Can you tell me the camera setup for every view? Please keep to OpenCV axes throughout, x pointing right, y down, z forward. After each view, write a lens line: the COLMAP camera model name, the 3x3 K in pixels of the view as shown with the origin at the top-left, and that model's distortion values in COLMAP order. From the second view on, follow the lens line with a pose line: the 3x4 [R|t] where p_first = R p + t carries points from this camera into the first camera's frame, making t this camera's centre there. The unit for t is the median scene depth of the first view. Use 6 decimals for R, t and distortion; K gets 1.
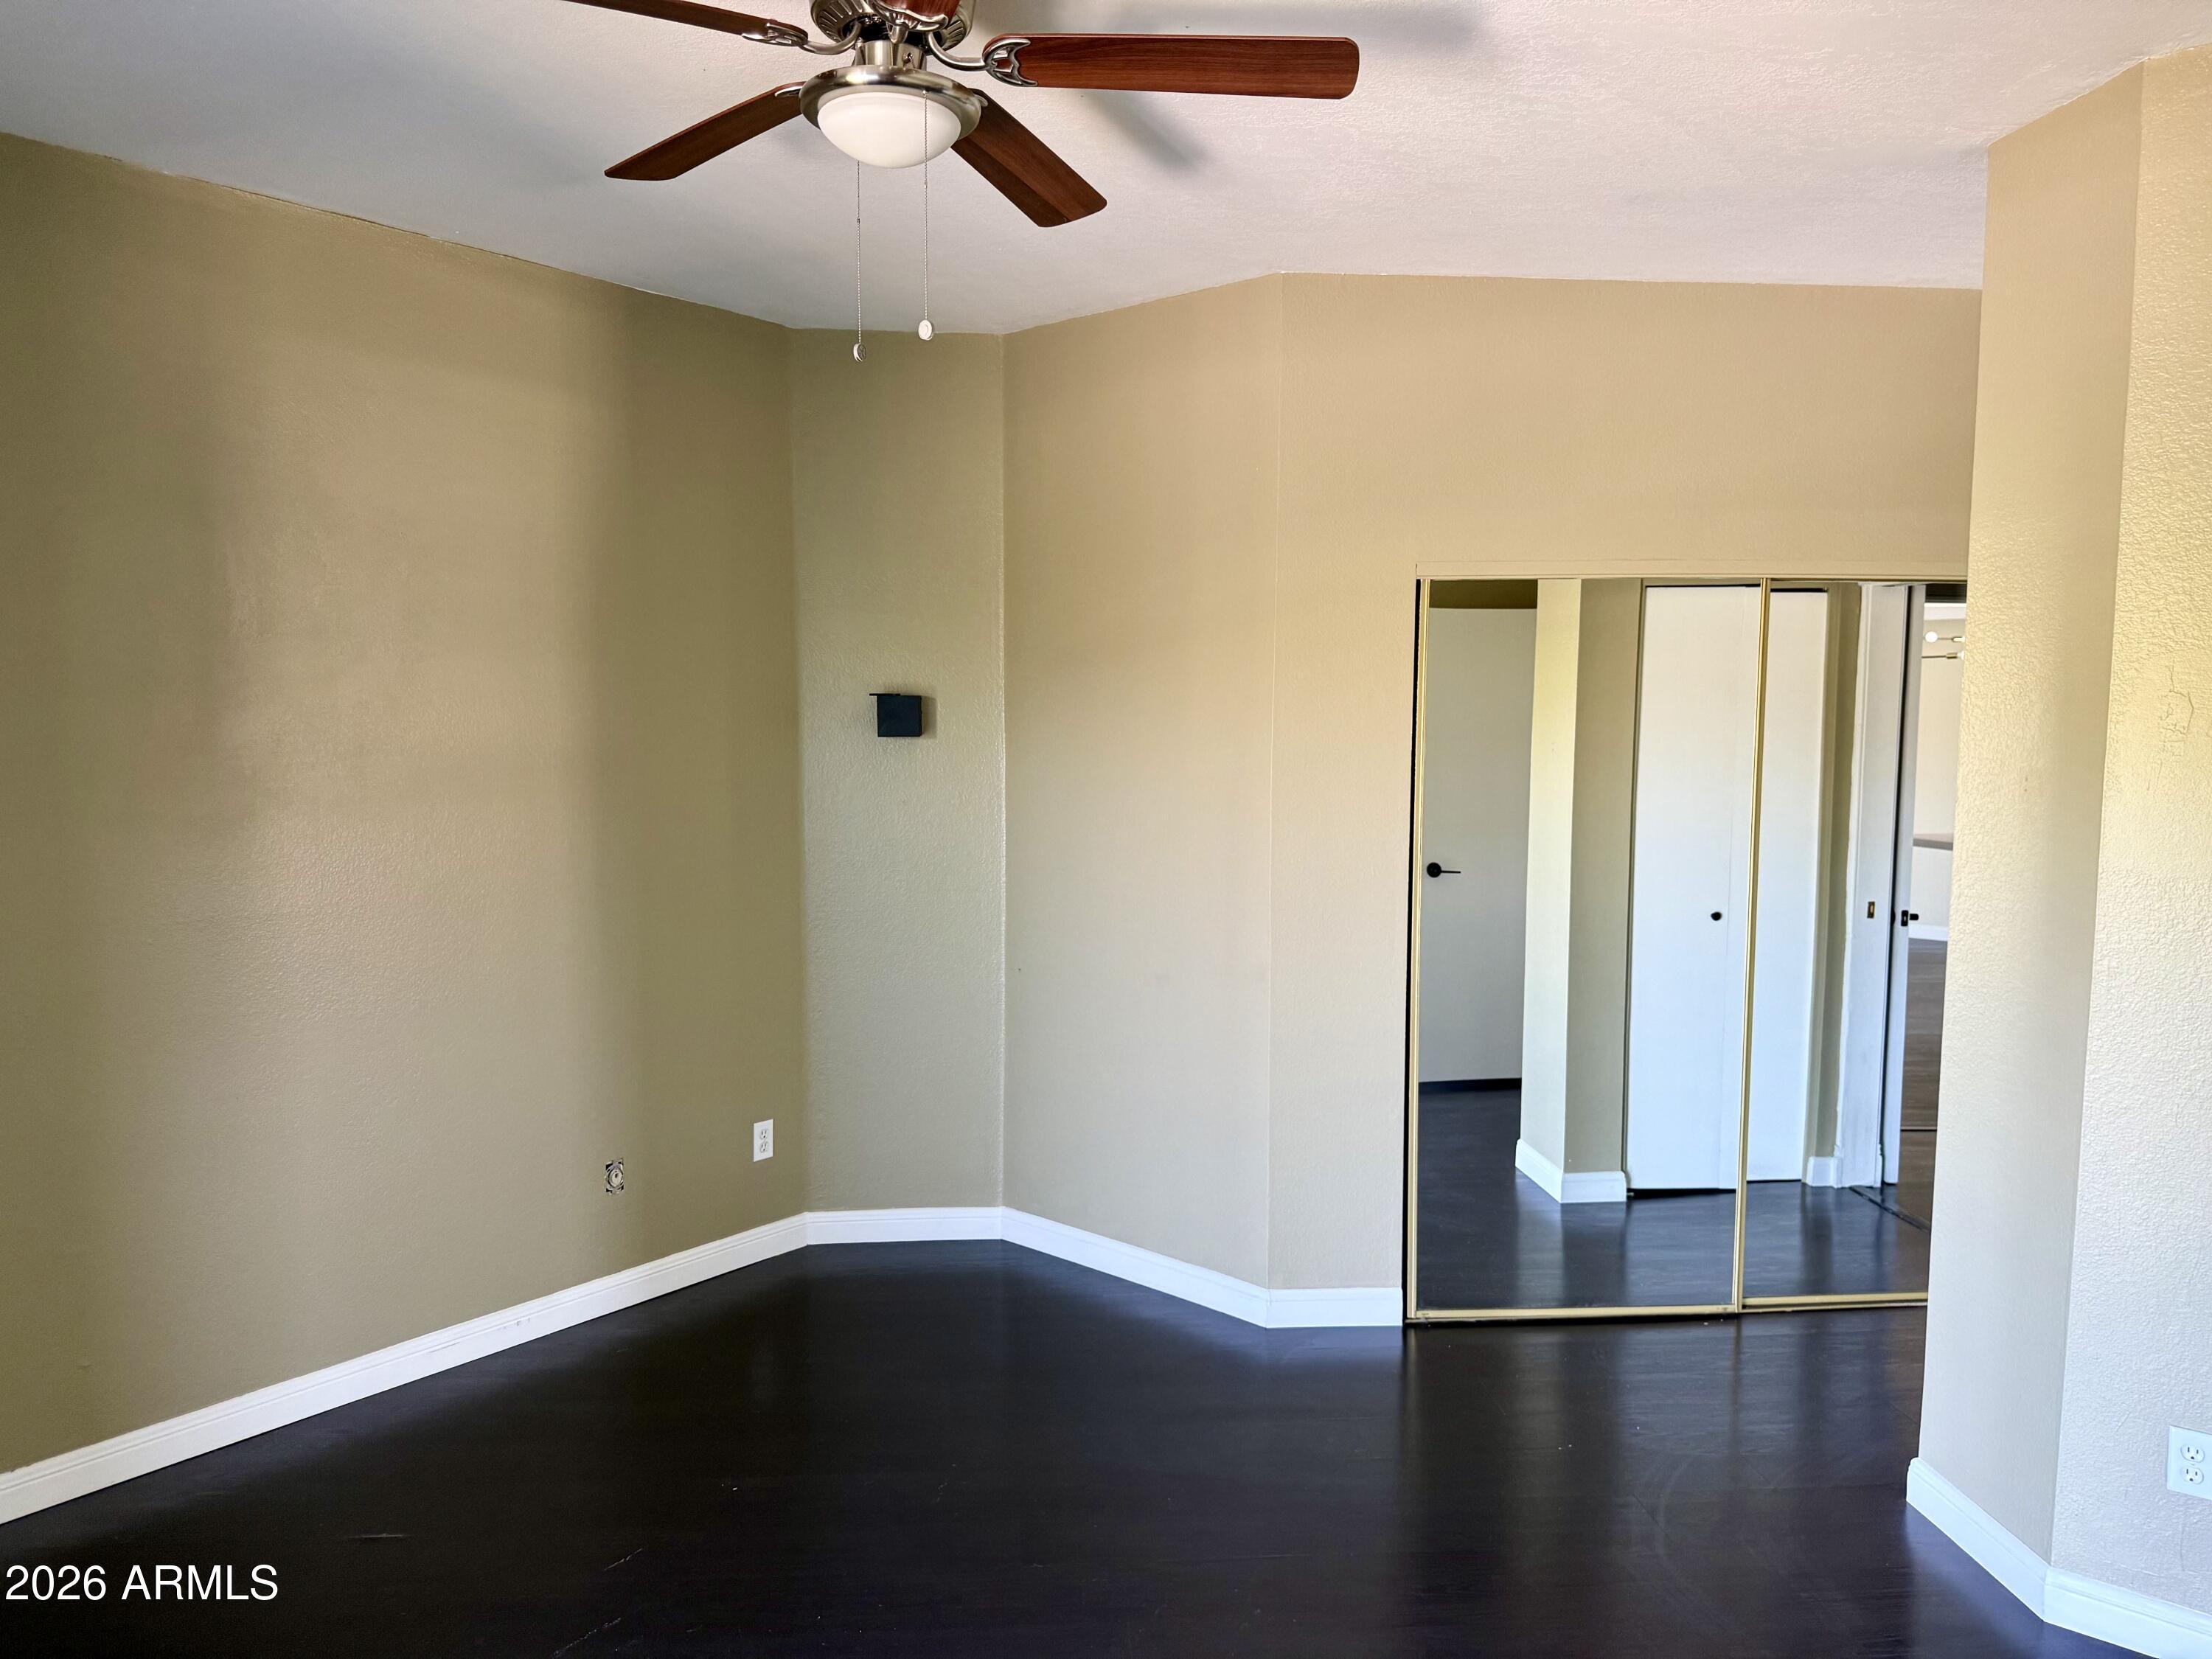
lens RADIAL K [[1515.5, 0, 1106.0], [0, 1515.5, 829.5], [0, 0, 1]] dist [0.012435, -0.003430]
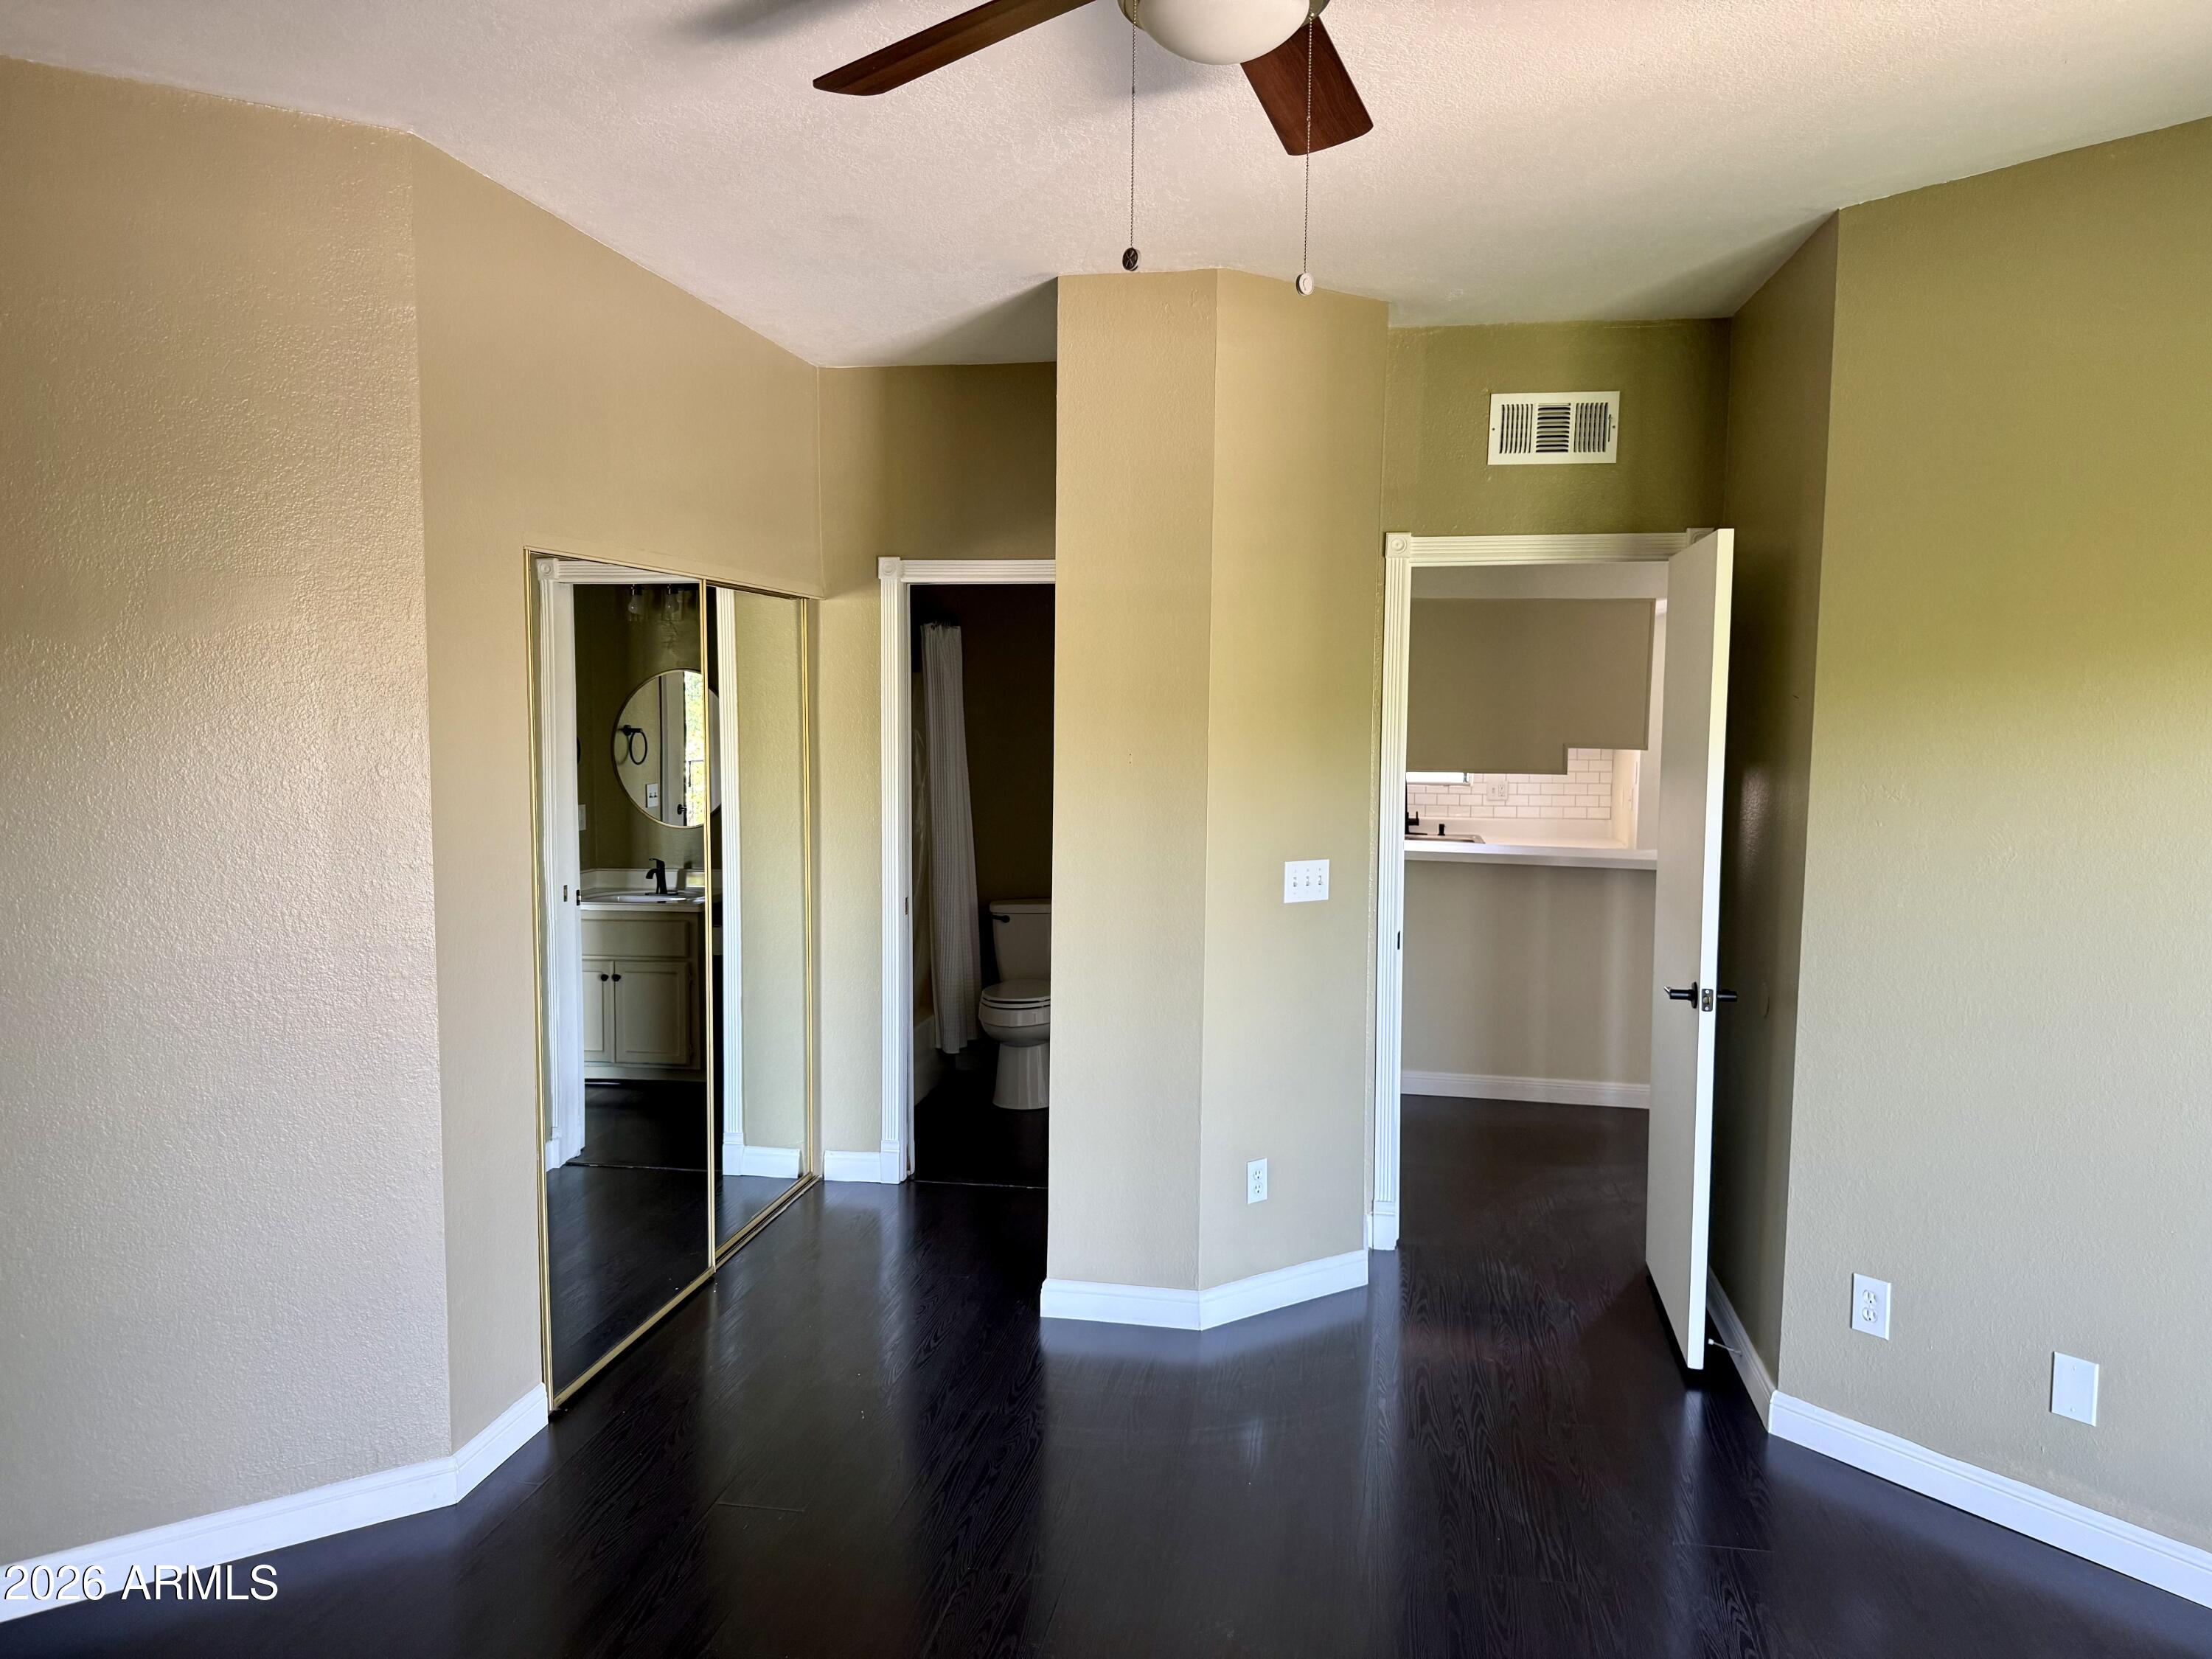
lens RADIAL K [[1515.5, 0, 1106.0], [0, 1515.5, 829.5], [0, 0, 1]] dist [0.012435, -0.003430]
pose [[0.286629, -0.088494, 0.953946, -0.648438], [0.084785, 0.994161, 0.066750, -0.048995], [-0.954283, 0.061748, 0.292458, 0.549262]]
